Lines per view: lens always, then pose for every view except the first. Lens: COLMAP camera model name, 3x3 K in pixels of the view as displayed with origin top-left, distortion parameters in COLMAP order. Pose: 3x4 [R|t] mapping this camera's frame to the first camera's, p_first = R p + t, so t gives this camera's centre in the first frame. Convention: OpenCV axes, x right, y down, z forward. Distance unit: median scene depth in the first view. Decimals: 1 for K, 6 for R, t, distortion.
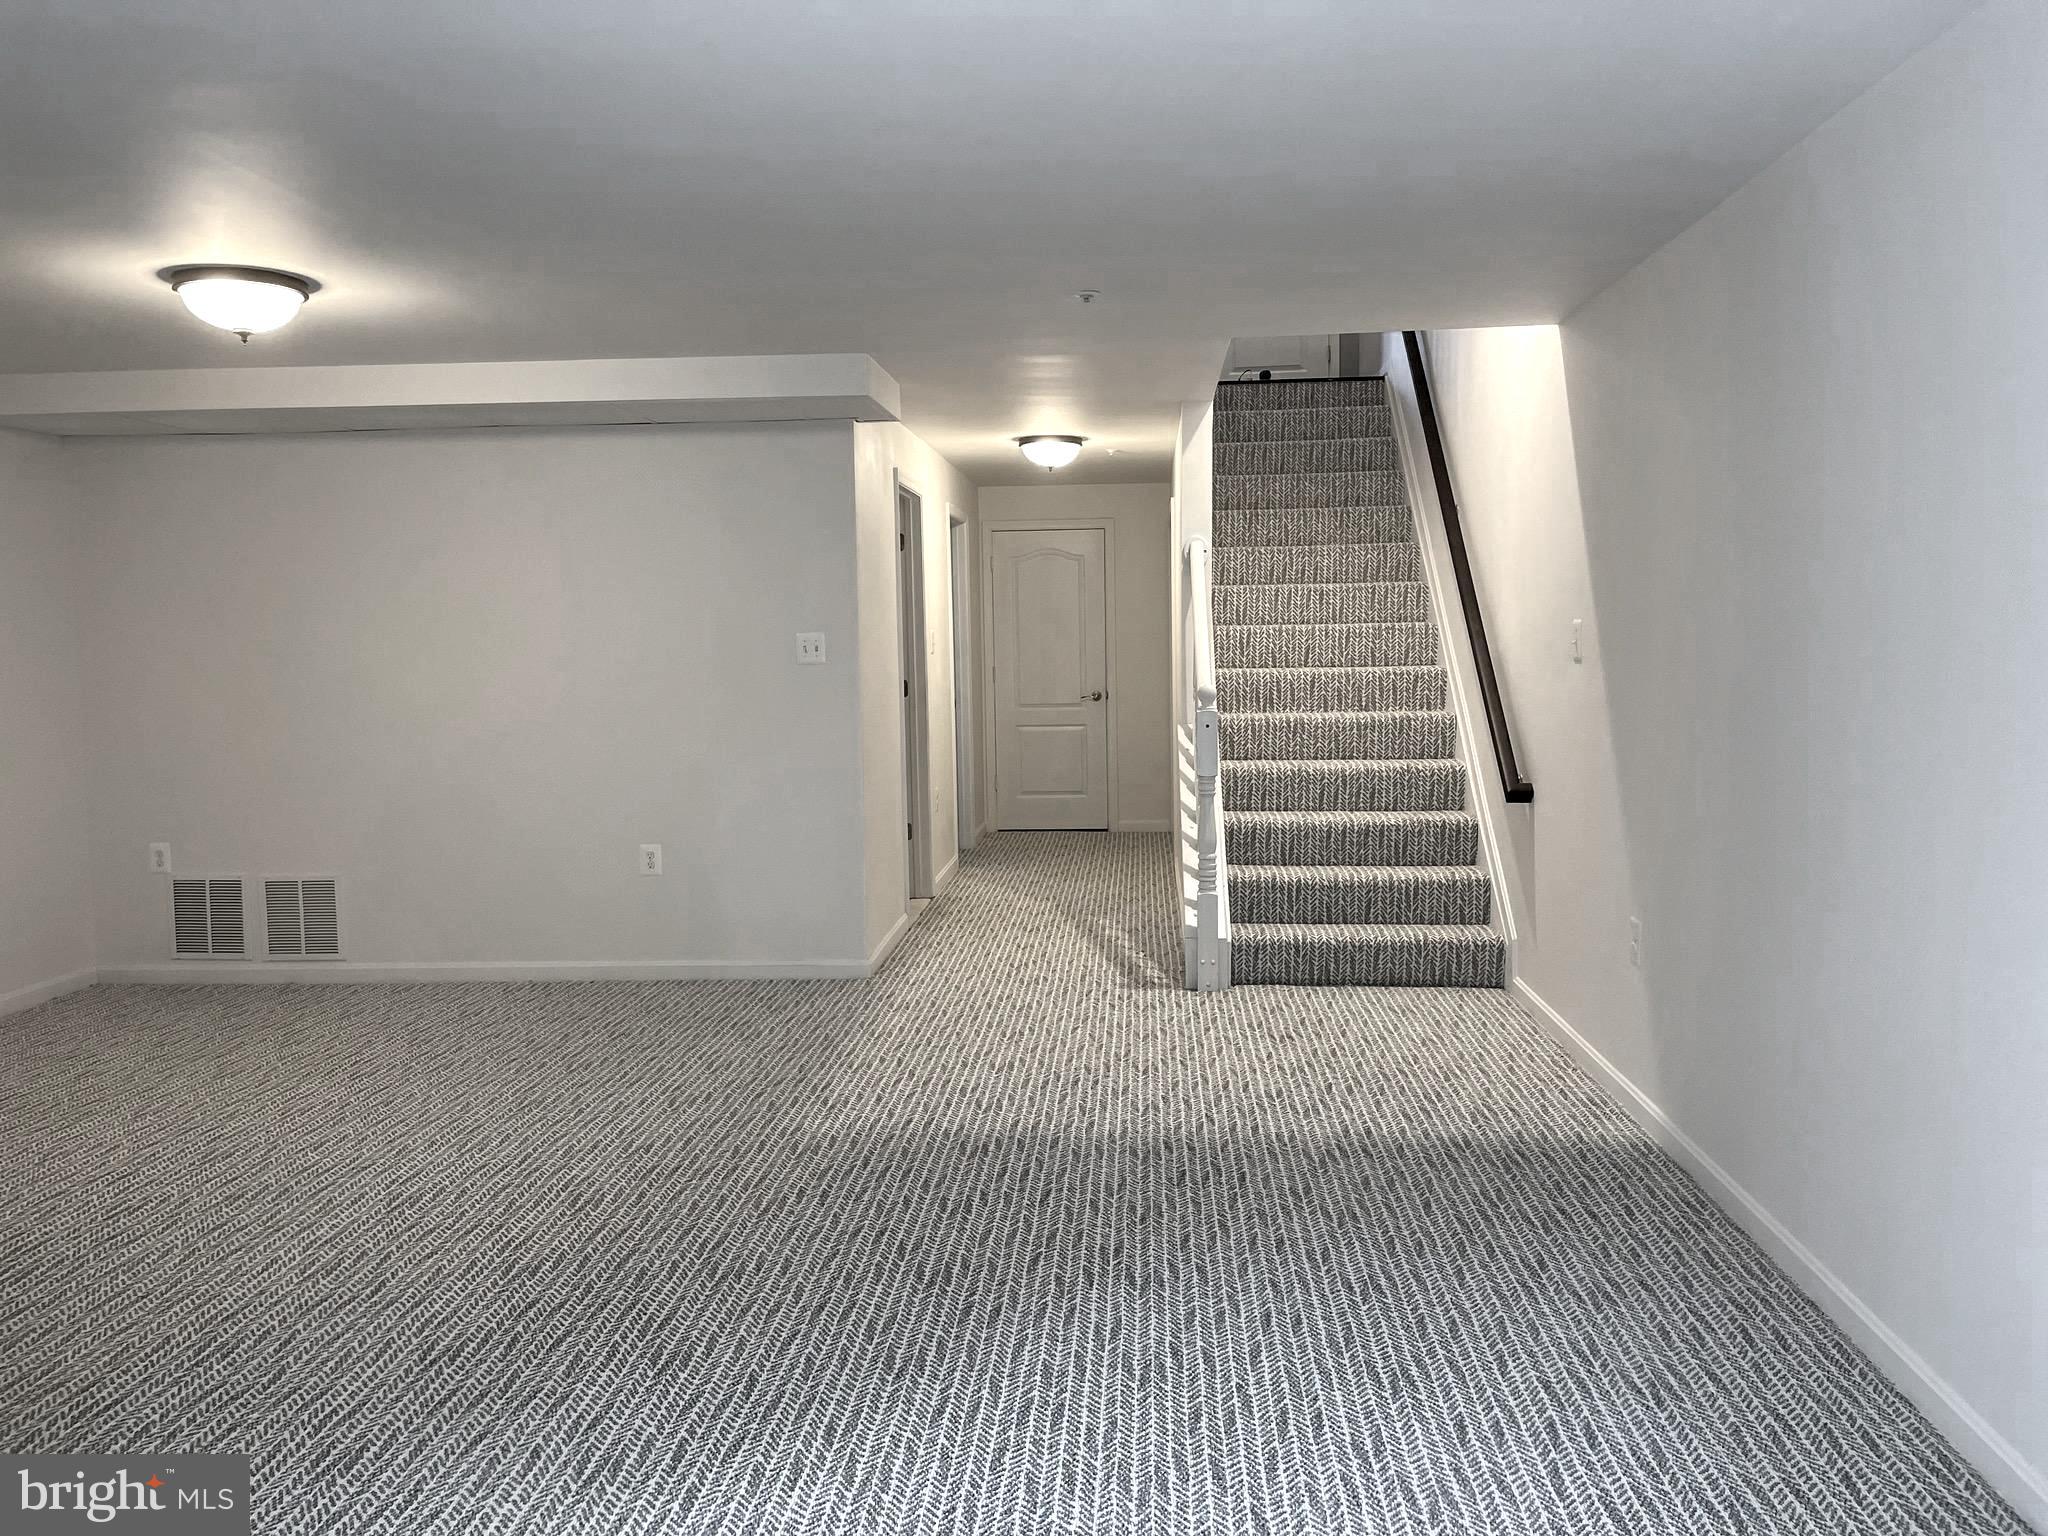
lens RADIAL K [[1558.0, 0, 1032.7], [0, 1558.0, 769.2], [0, 0, 1]] dist [0.077636, -0.099838]
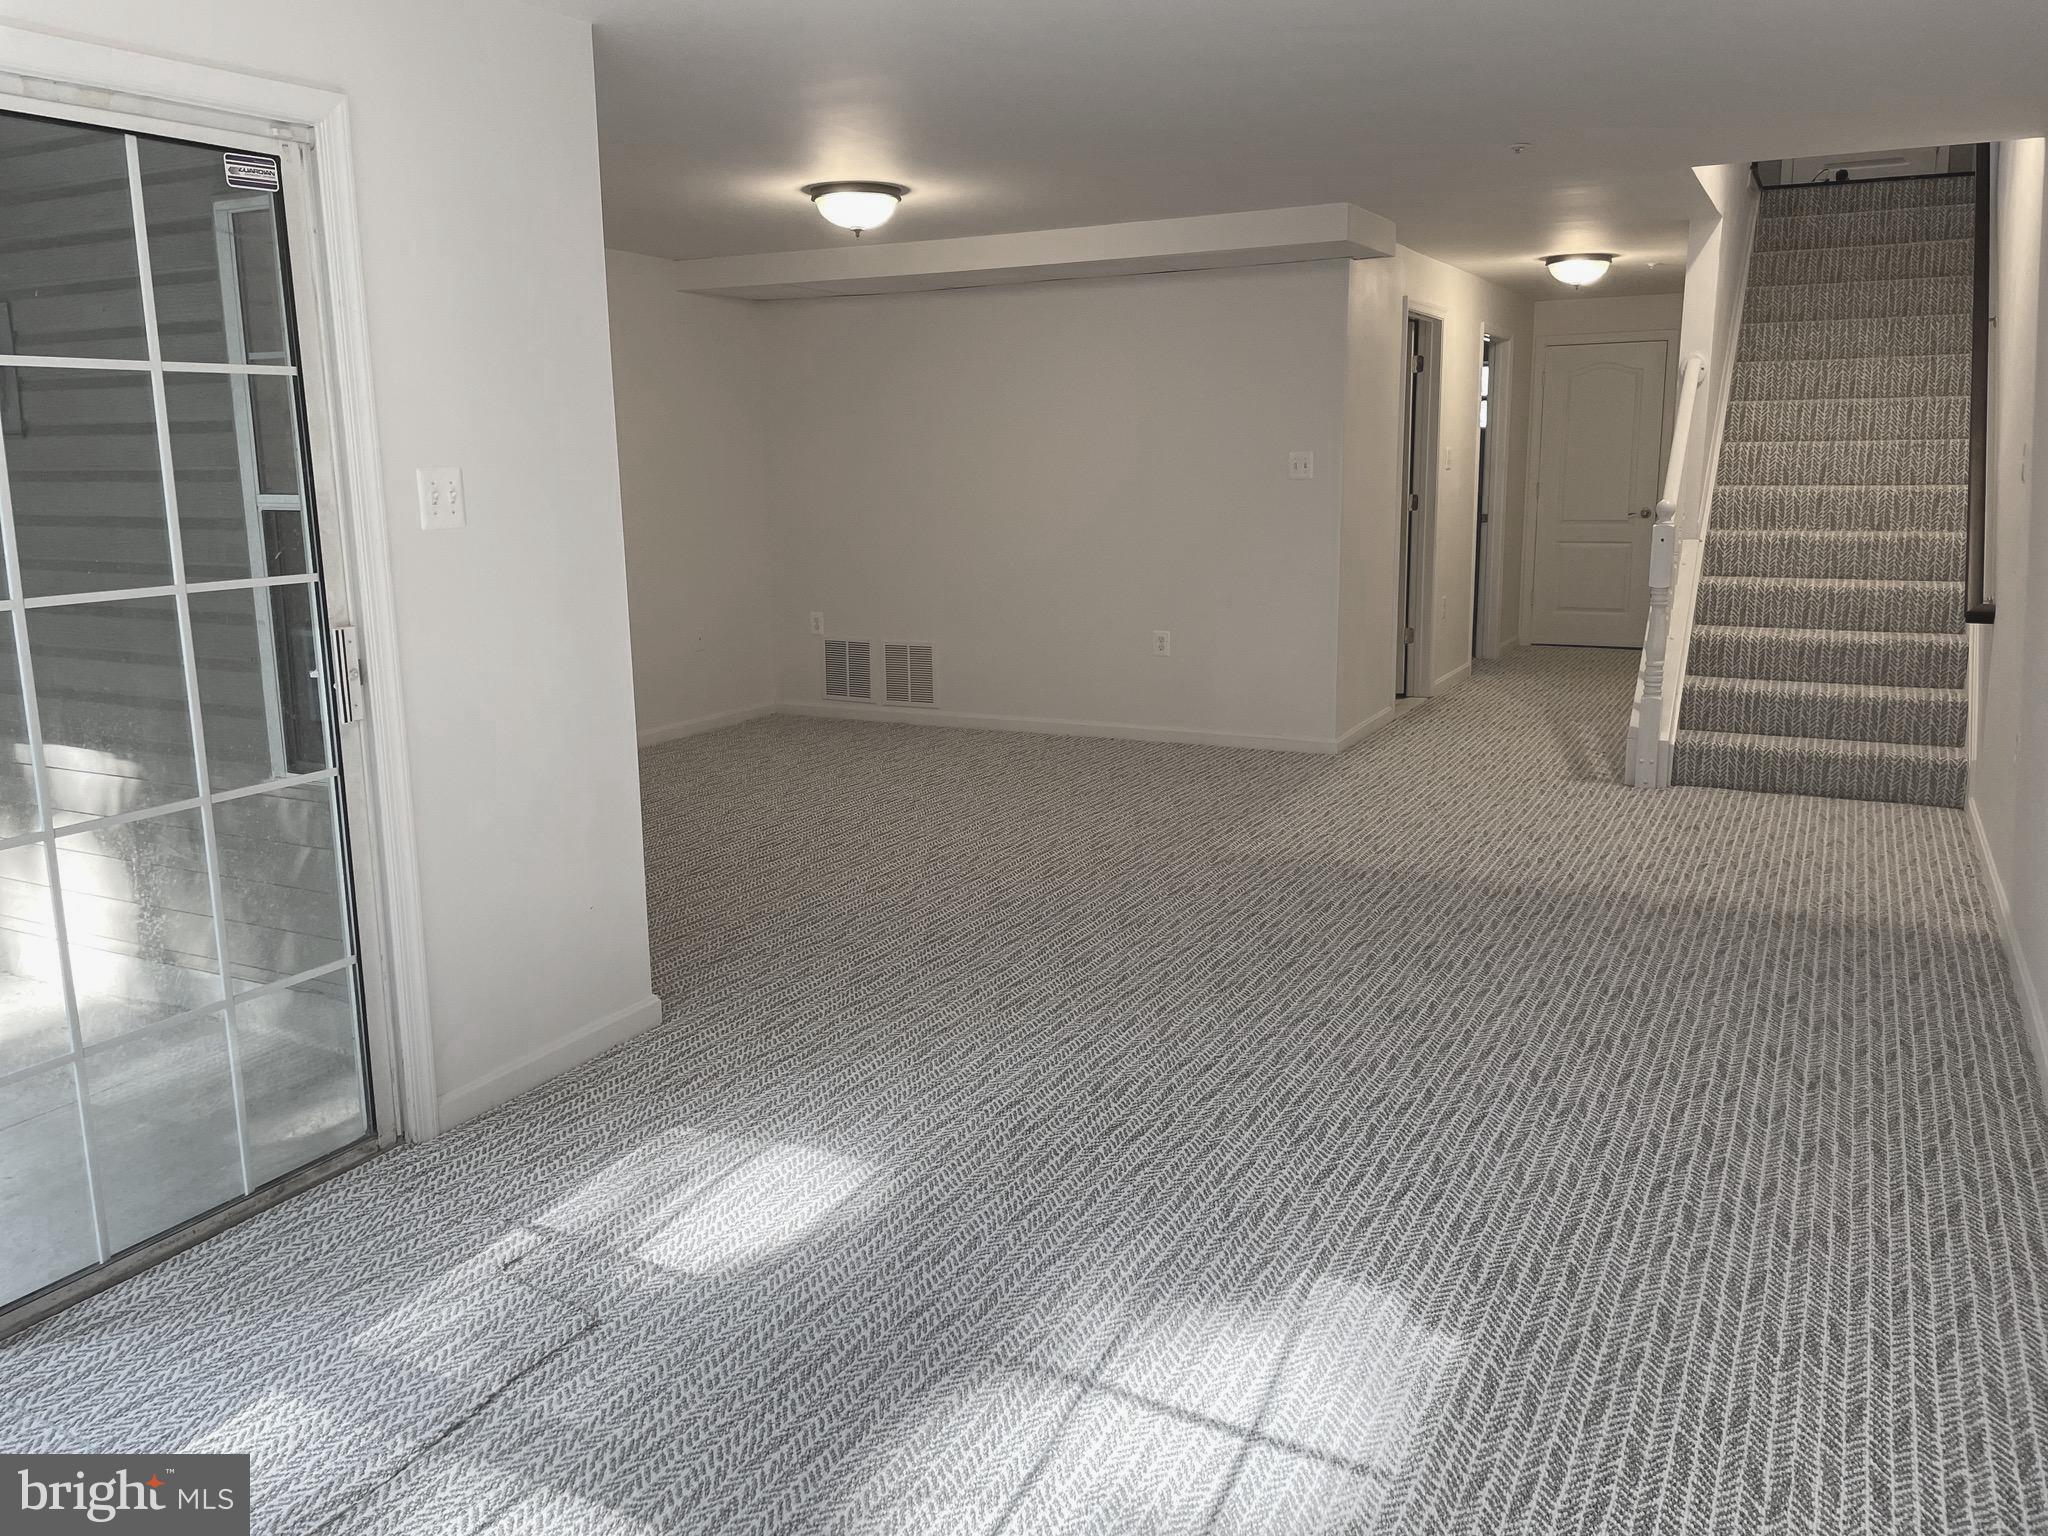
lens RADIAL K [[1558.0, 0, 1032.7], [0, 1558.0, 769.2], [0, 0, 1]] dist [0.077636, -0.099838]
pose [[0.922303, 0.079615, -0.378179, 0.126378], [-0.035664, 0.991908, 0.121843, 0.011021], [0.384819, -0.098889, 0.917679, -0.155384]]
